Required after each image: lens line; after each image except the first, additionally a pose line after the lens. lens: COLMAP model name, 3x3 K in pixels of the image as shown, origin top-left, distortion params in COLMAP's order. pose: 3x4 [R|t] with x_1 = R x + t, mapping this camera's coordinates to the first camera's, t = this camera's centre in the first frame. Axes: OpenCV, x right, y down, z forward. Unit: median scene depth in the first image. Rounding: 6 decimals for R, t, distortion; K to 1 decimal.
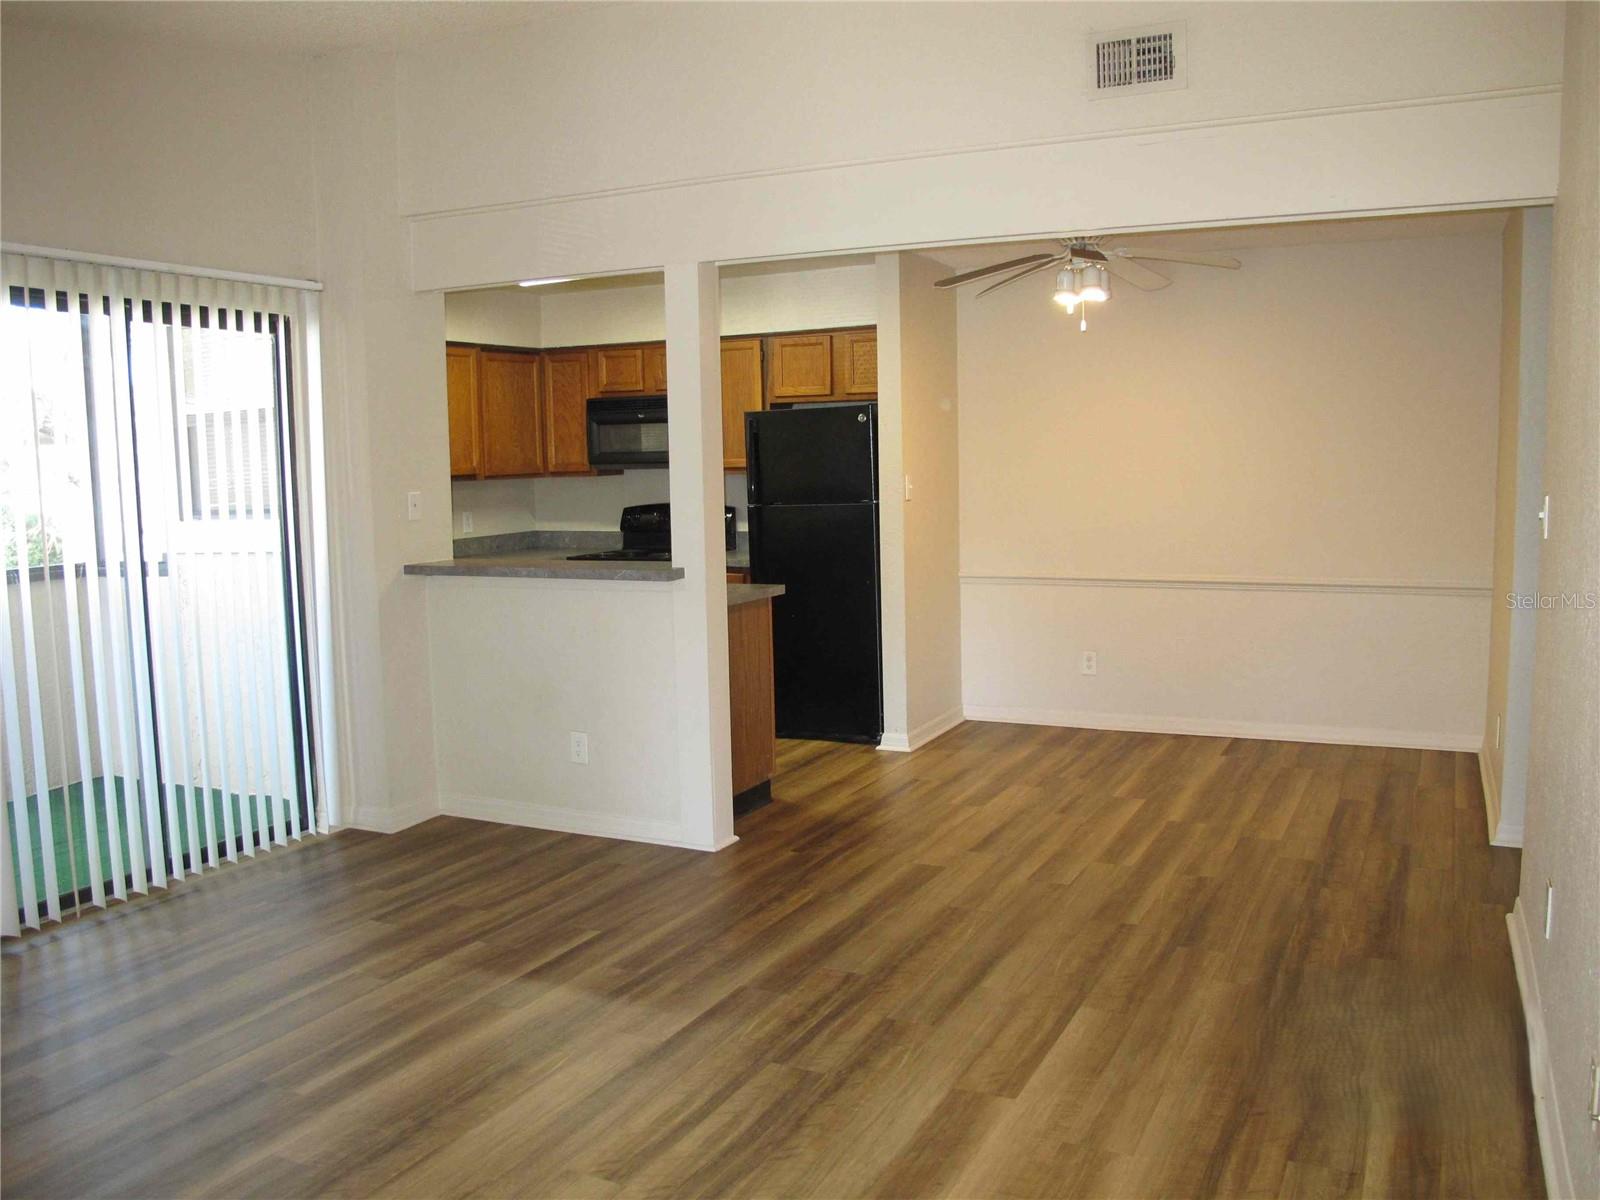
lens RADIAL K [[1333.0, 0, 800.0], [0, 1333.0, 600.0], [0, 0, 1]] dist [-0.169591, 0.146980]
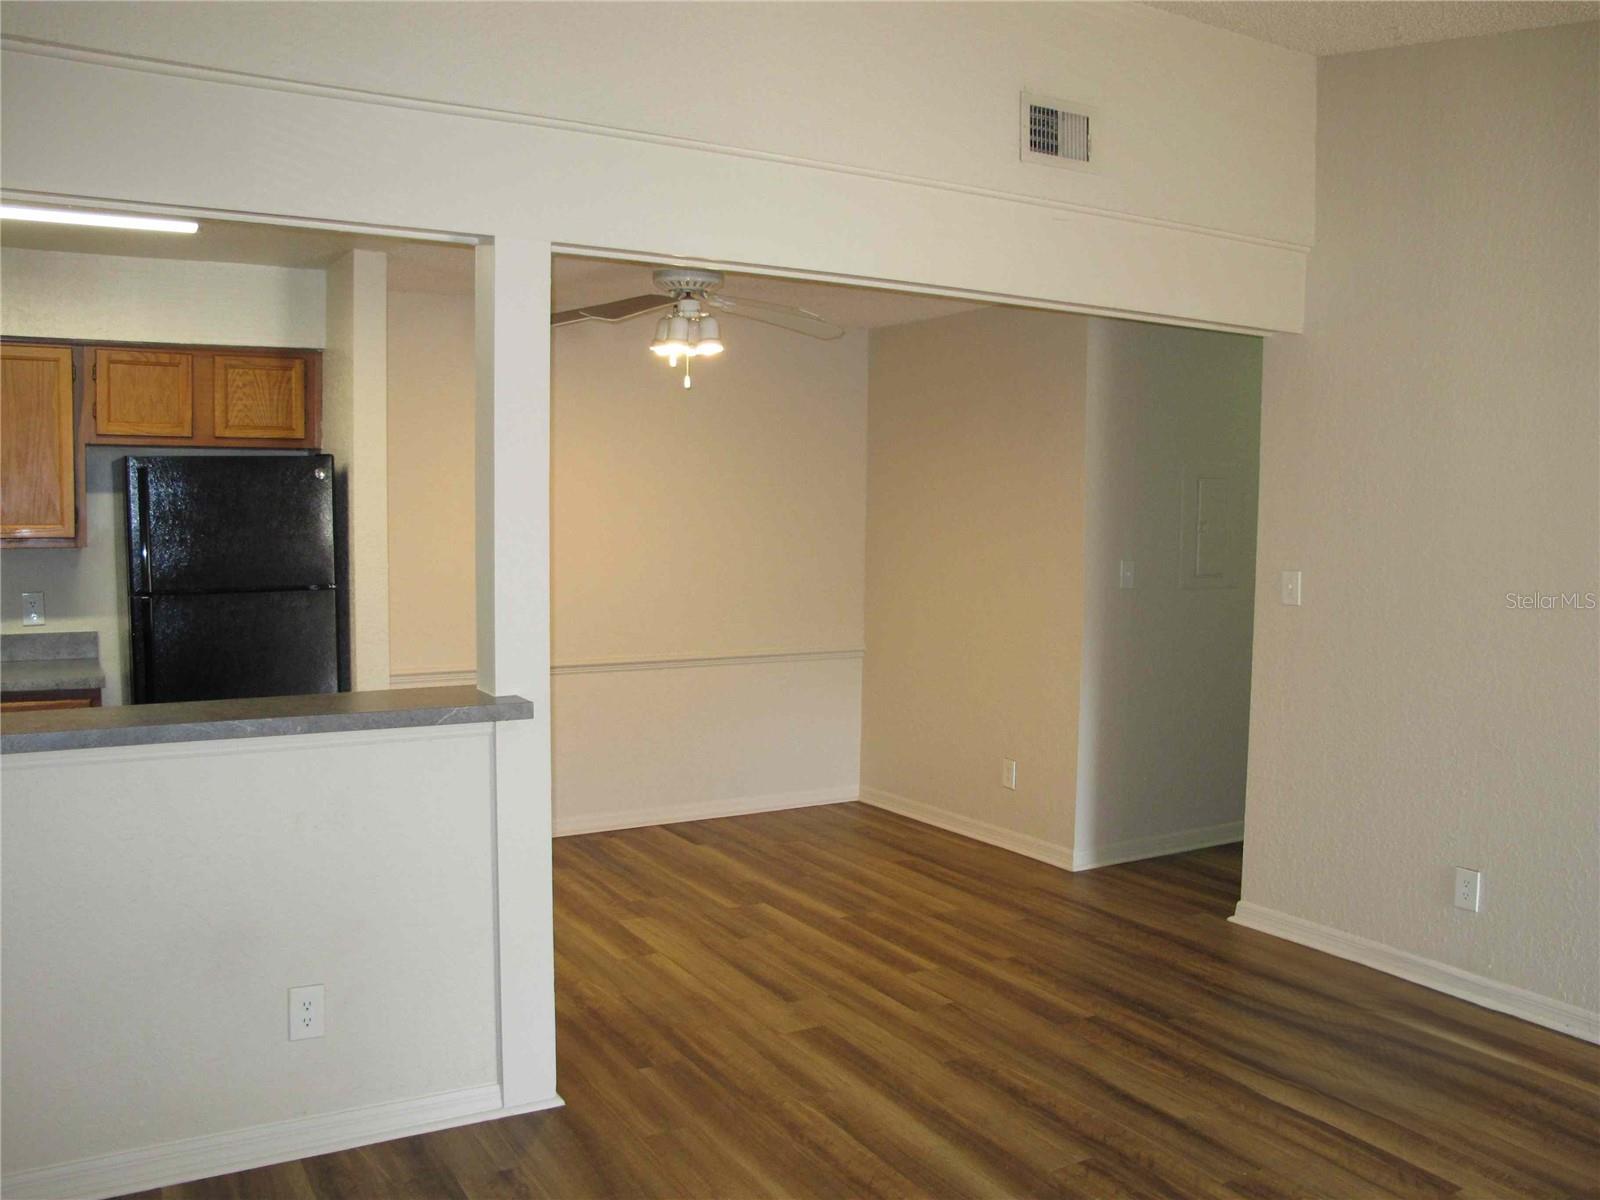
lens RADIAL K [[1333.0, 0, 800.0], [0, 1333.0, 600.0], [0, 0, 1]] dist [-0.169591, 0.146980]
pose [[0.561294, -0.030992, 0.827036, -0.483787], [0.070788, 0.997434, -0.010665, -0.048172], [-0.824584, 0.064530, 0.562048, 0.451283]]
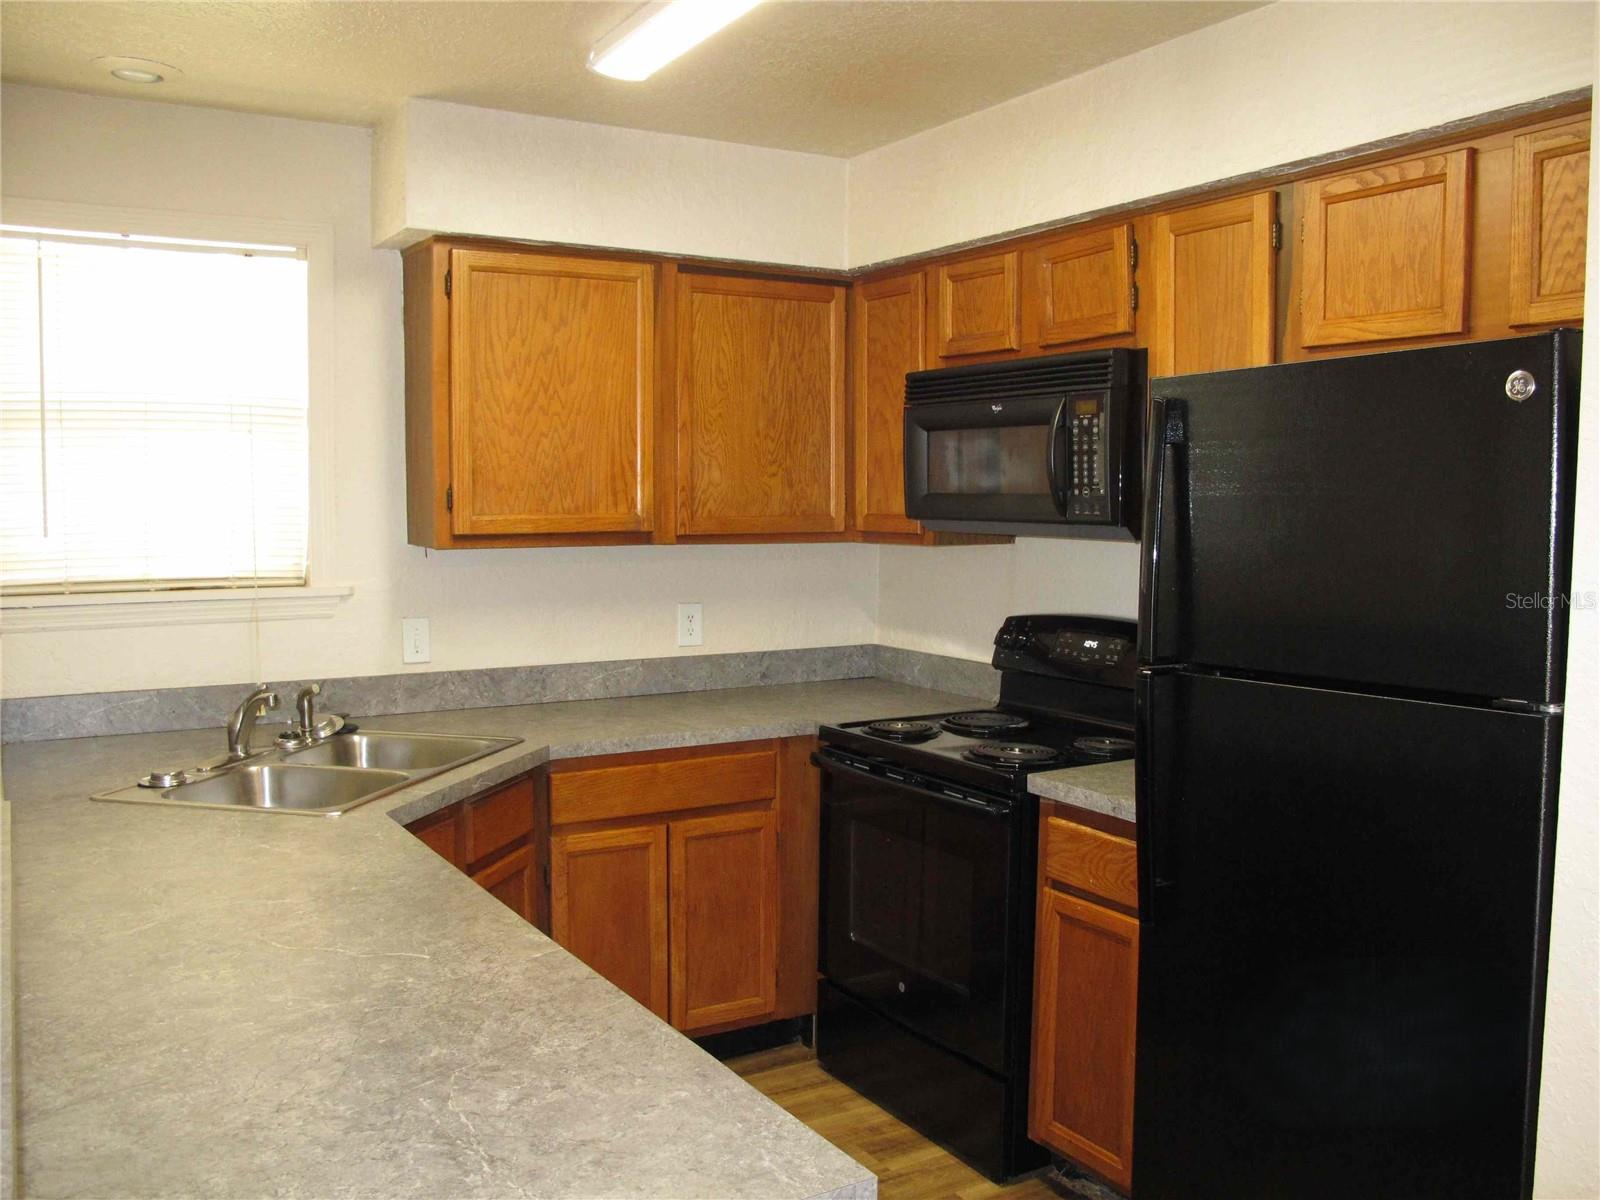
lens RADIAL K [[1333.0, 0, 800.0], [0, 1333.0, 600.0], [0, 0, 1]] dist [-0.169591, 0.146980]
pose [[0.834362, 0.064101, -0.547477, 0.082866], [-0.079880, 0.996792, -0.005029, -0.098526], [0.545398, 0.047928, 0.836806, 0.854850]]
